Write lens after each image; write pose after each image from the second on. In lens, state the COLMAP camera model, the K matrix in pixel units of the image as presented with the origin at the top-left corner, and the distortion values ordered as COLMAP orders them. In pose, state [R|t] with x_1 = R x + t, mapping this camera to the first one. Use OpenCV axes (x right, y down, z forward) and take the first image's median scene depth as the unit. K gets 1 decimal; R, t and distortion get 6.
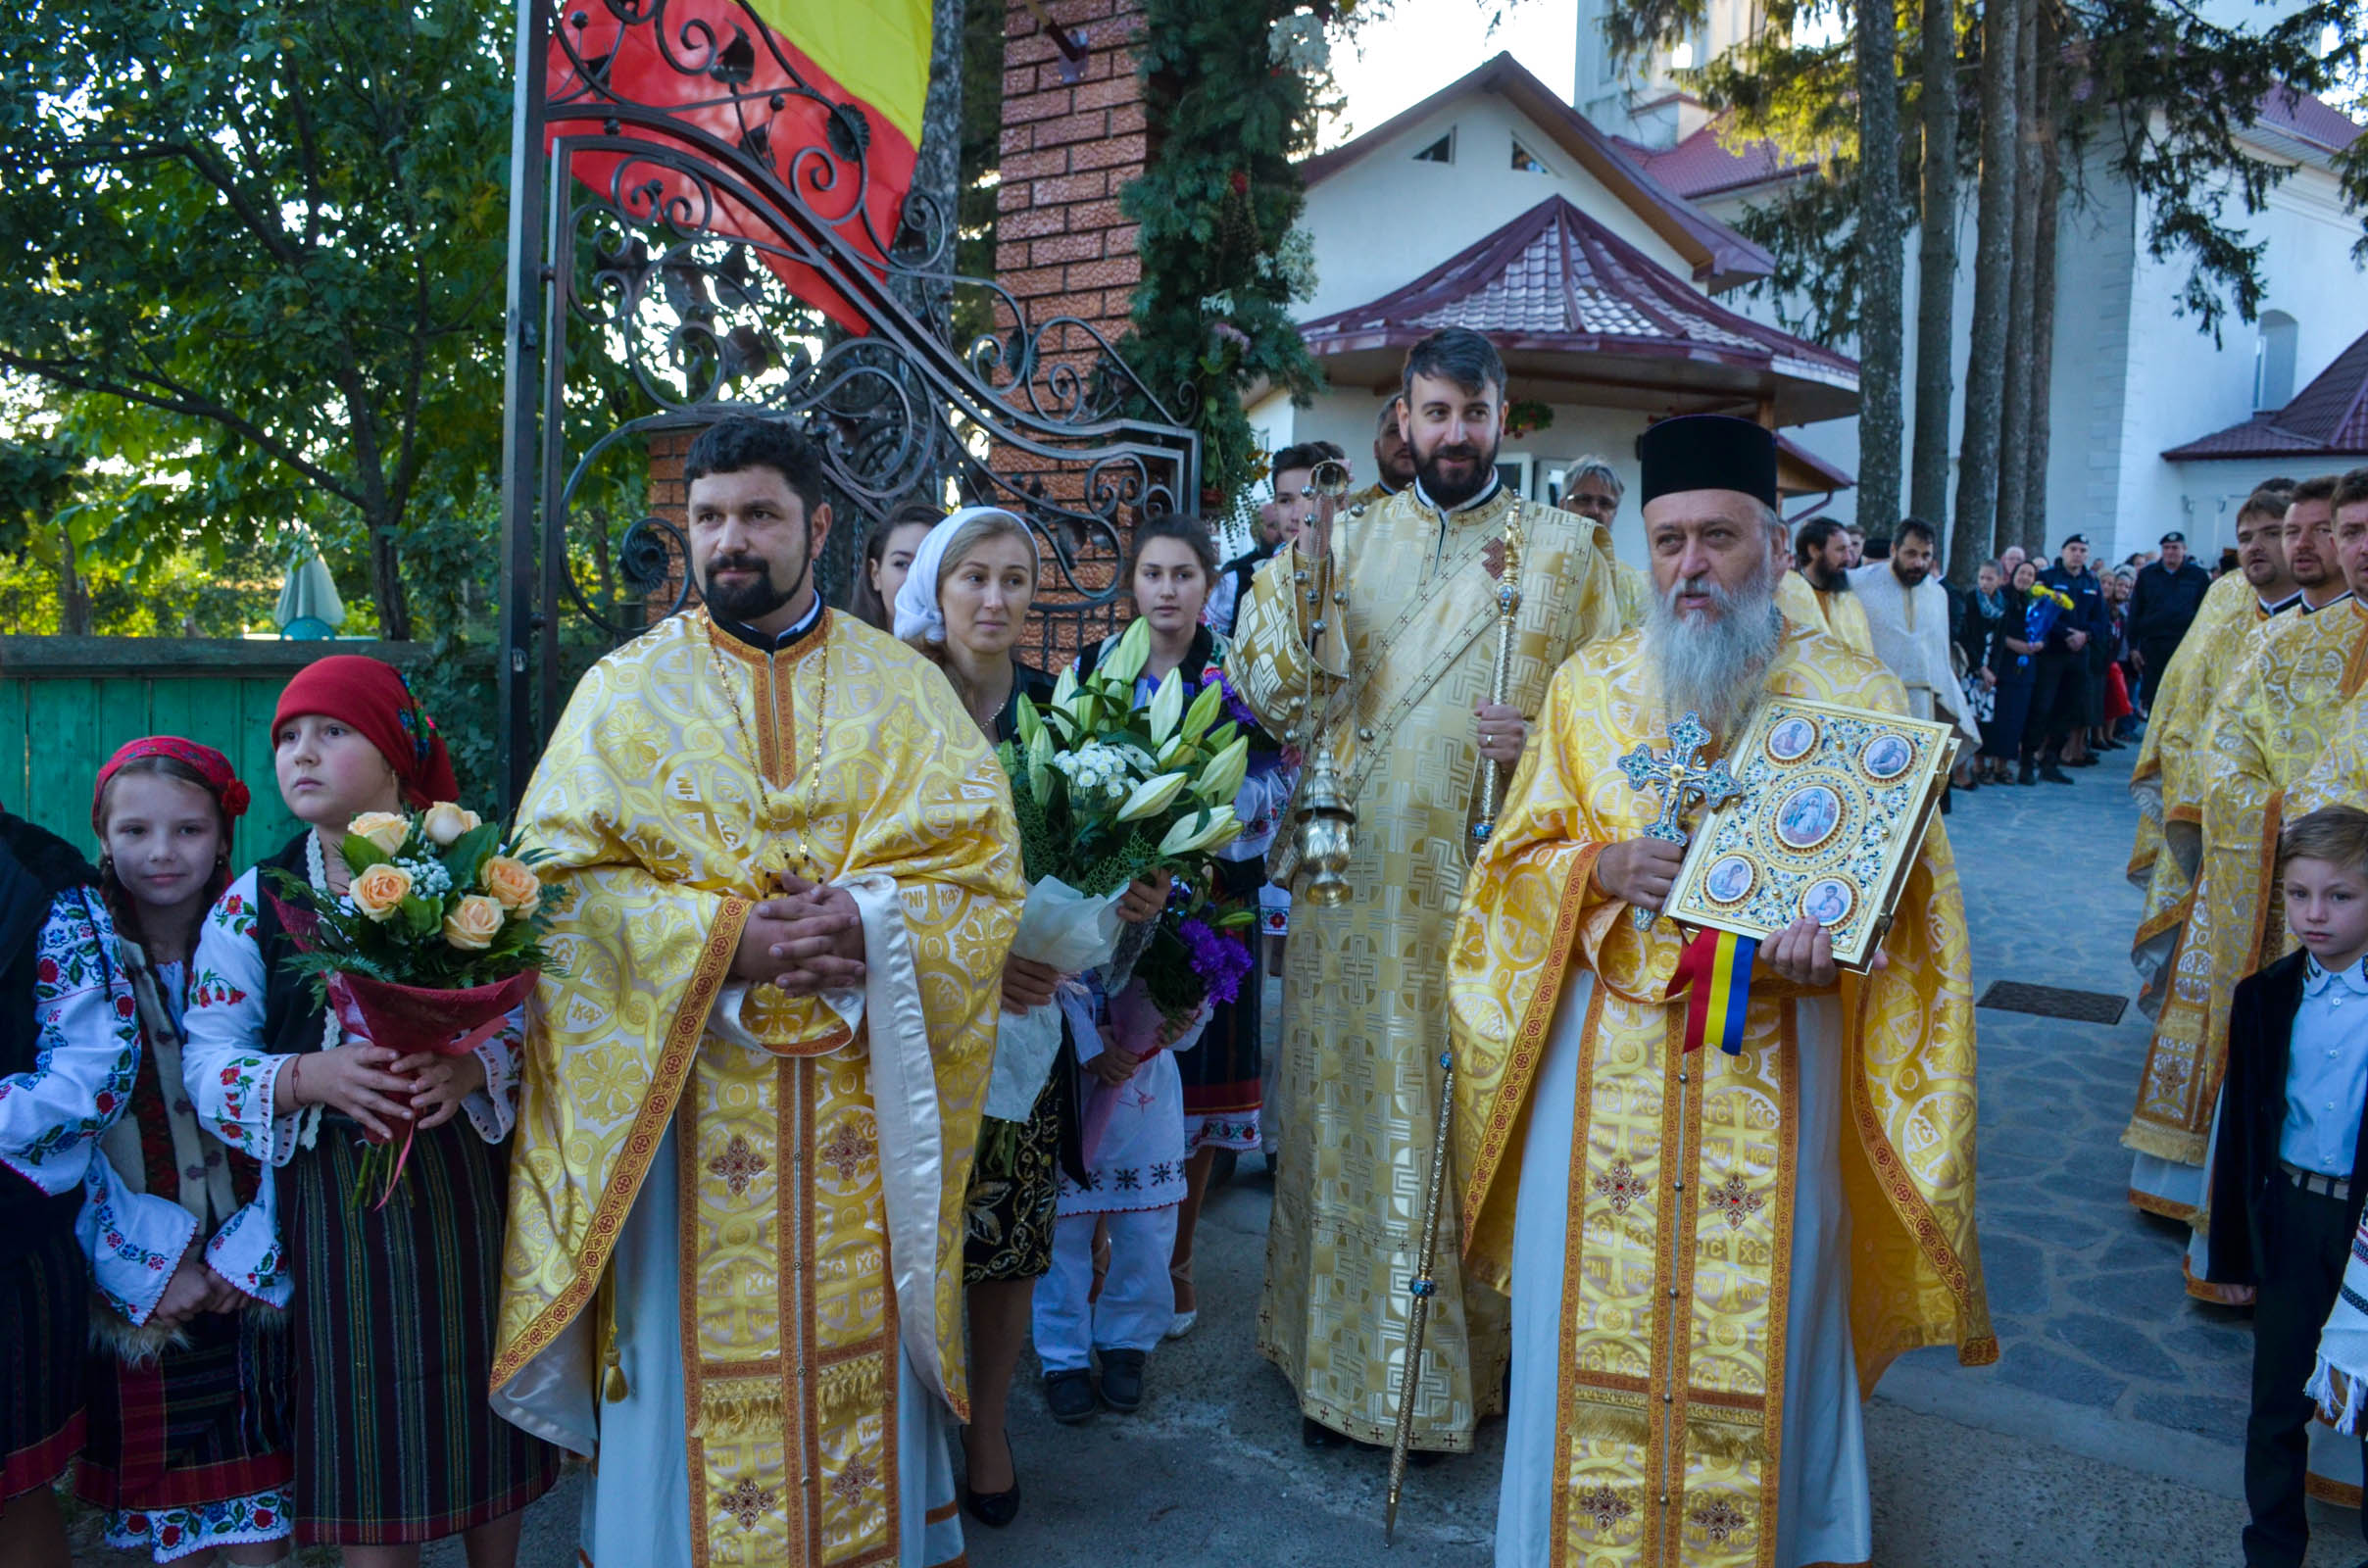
lens RADIAL K [[1800.9, 0, 1186.4], [0, 1800.9, 786.6], [0, 0, 1]] dist [-0.071078, 0.048327]
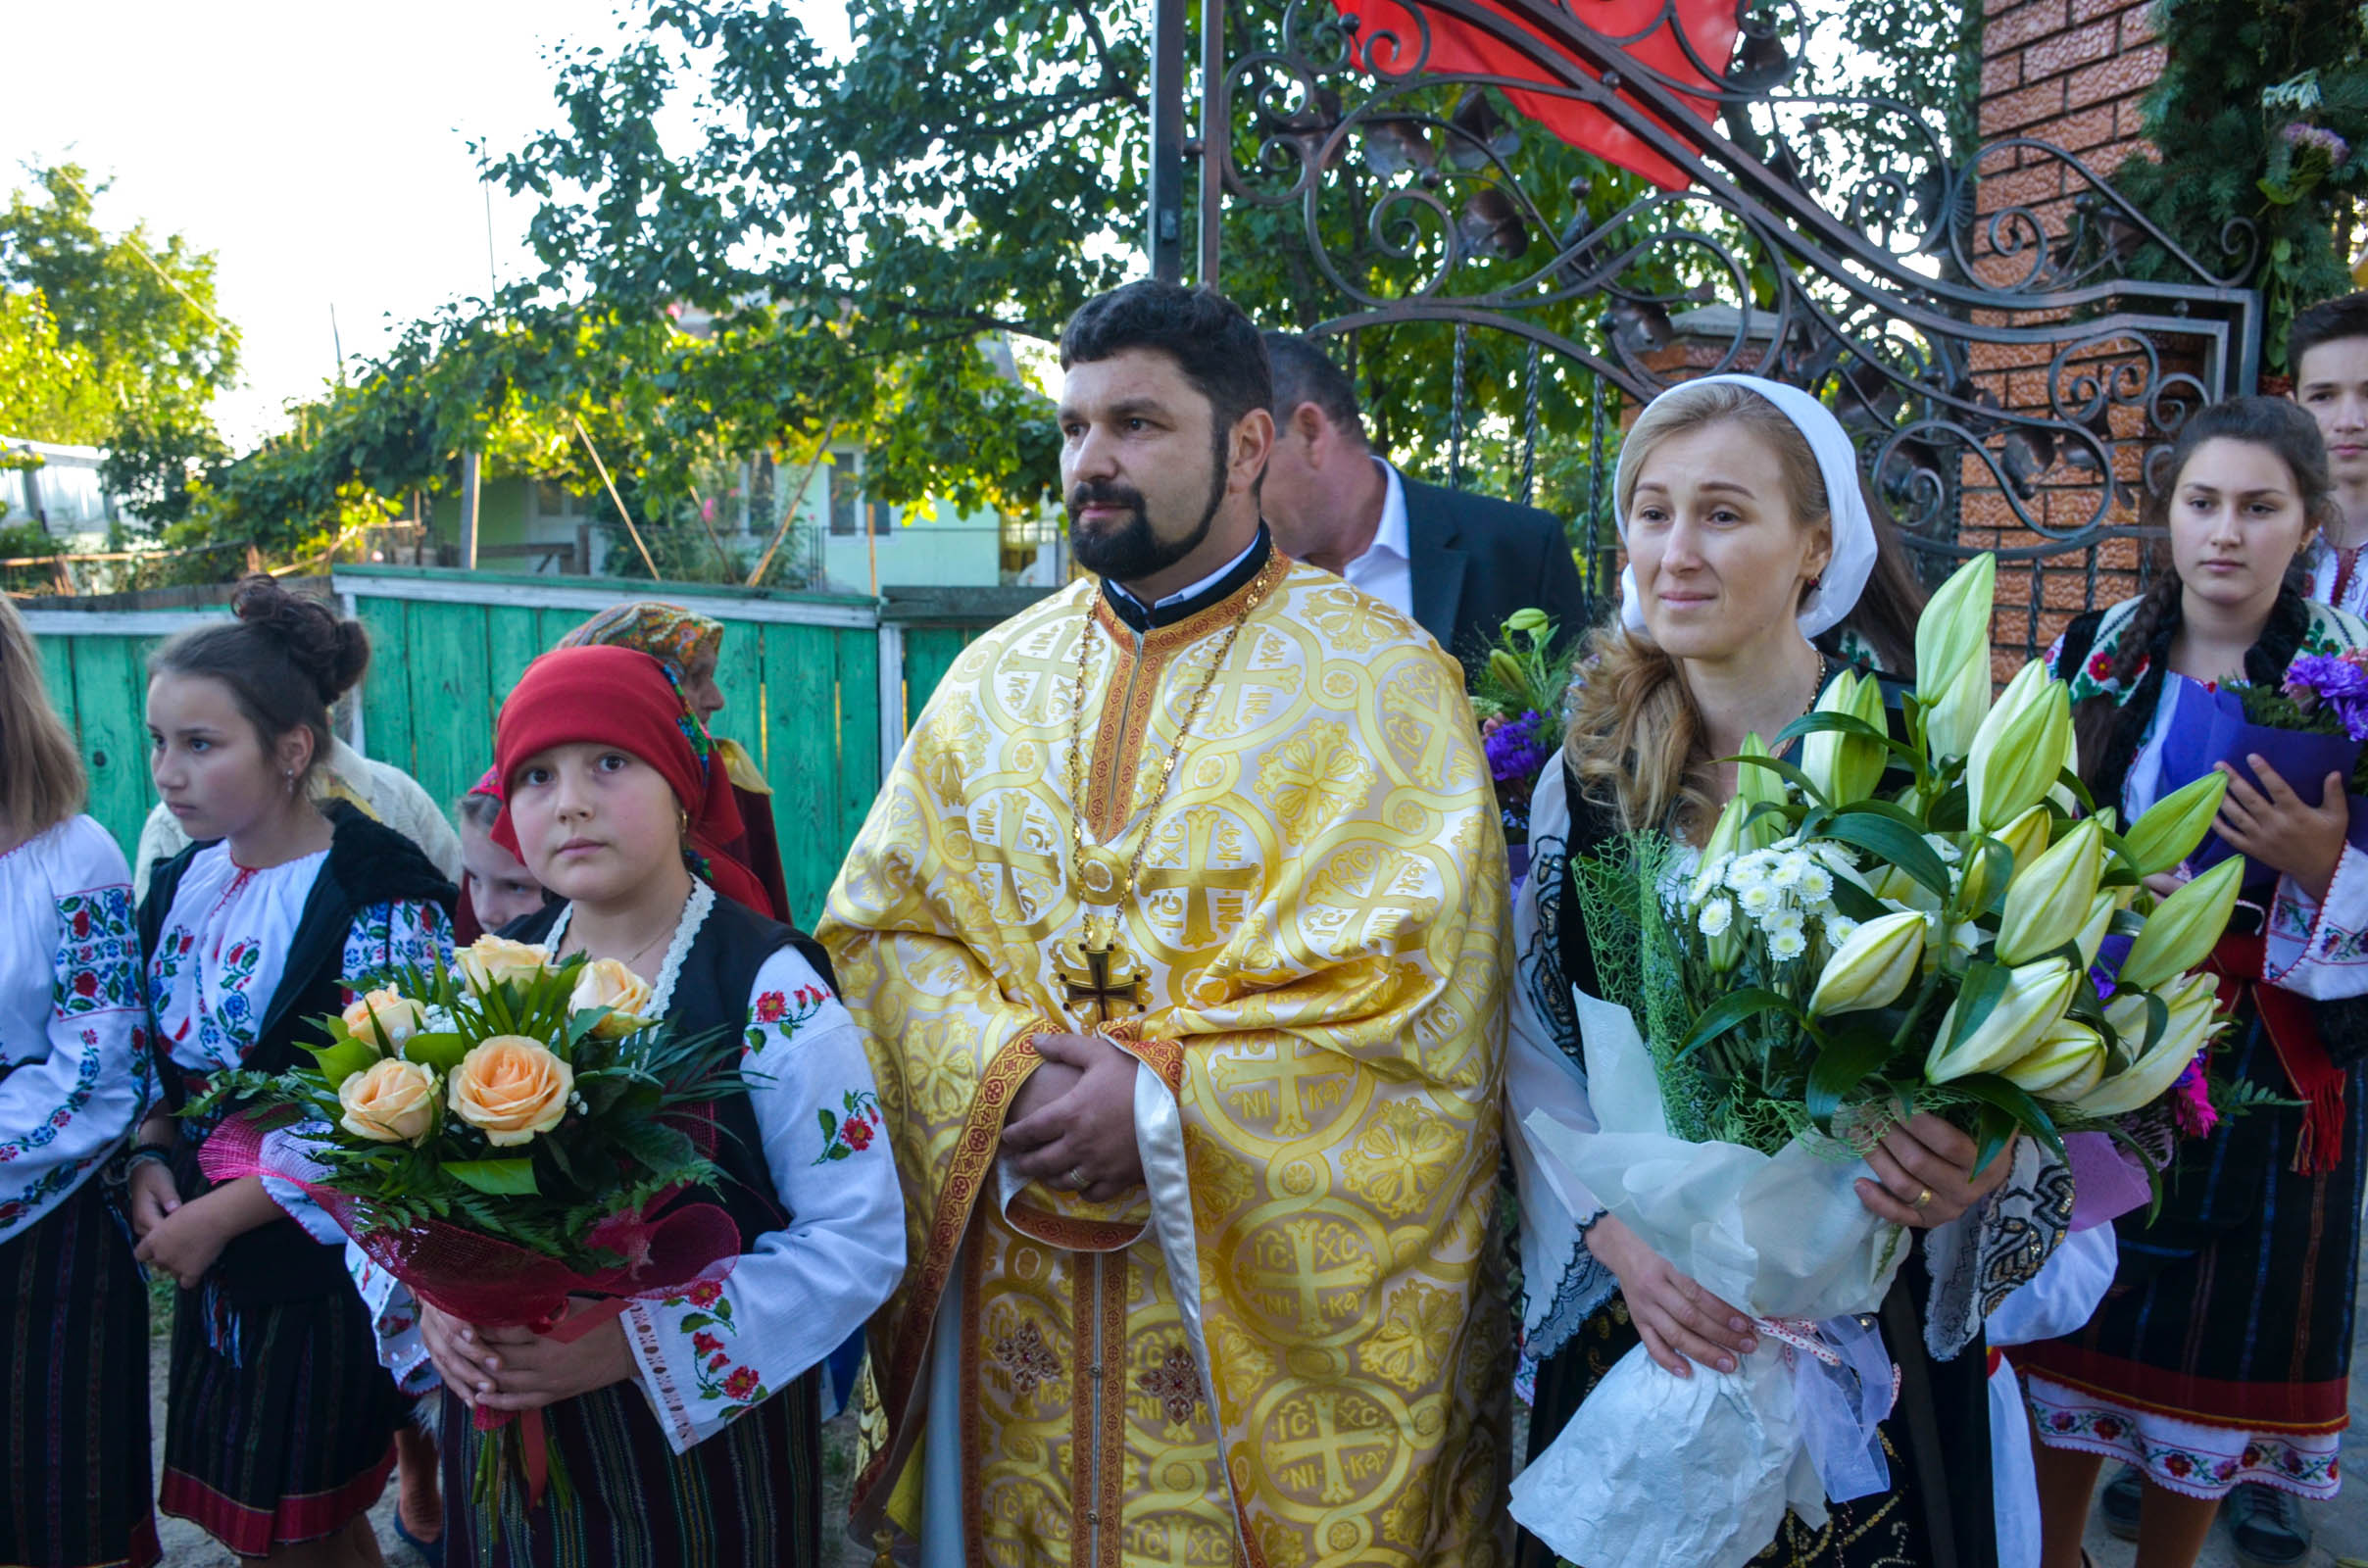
lens RADIAL K [[1800.9, 0, 1285.1], [0, 1800.9, 796.3], [0, 0, 1]] dist [-0.071078, 0.048327]
pose [[0.819152, 0.060588, -0.570367, 0.101168], [-0.040978, 0.998046, 0.047166, -0.023981], [0.572111, -0.015264, 0.820034, 0.245289]]
